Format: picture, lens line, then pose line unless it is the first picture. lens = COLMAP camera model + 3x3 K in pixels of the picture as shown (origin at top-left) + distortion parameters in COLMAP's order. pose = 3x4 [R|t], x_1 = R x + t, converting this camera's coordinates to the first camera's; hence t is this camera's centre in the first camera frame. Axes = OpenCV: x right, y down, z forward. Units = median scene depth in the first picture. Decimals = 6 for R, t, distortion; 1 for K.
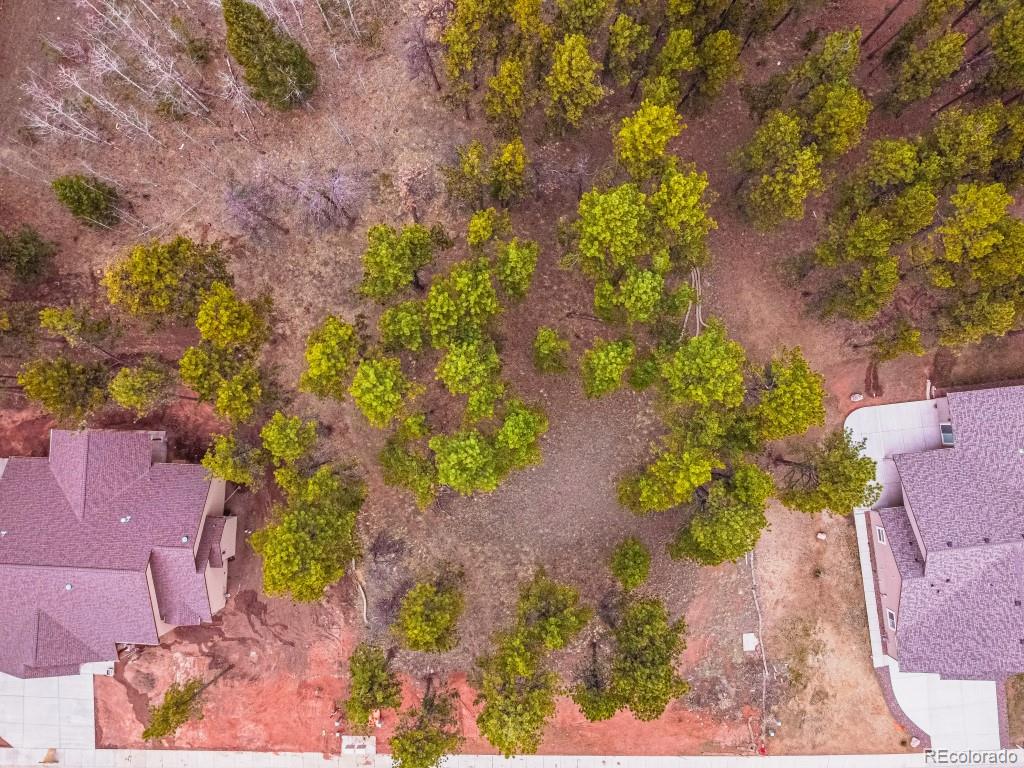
lens RADIAL K [[812.6, 0, 512.0], [0, 812.6, 384.0], [0, 0, 1]] dist [-0.001660, -0.008147]
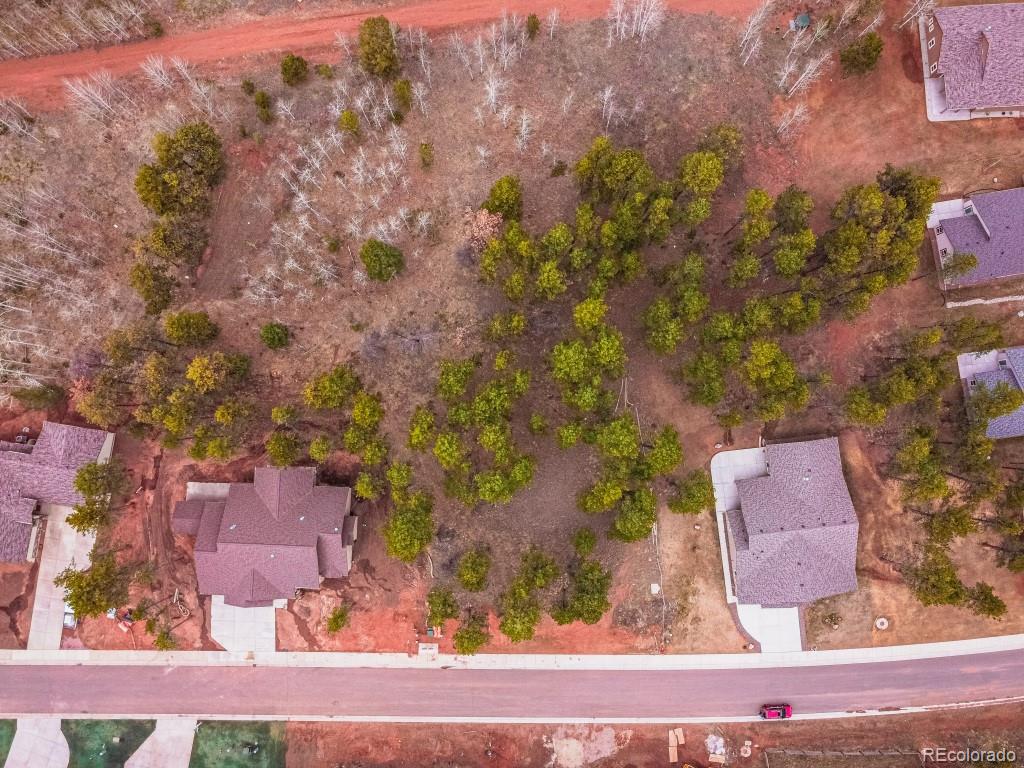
lens RADIAL K [[812.6, 0, 512.0], [0, 812.6, 384.0], [0, 0, 1]] dist [-0.001660, -0.008147]
pose [[0.999975, -0.001338, 0.006970, -0.022506], [0.001336, 0.999999, 0.000366, -0.119504], [-0.006970, -0.000357, 0.999976, -0.734603]]
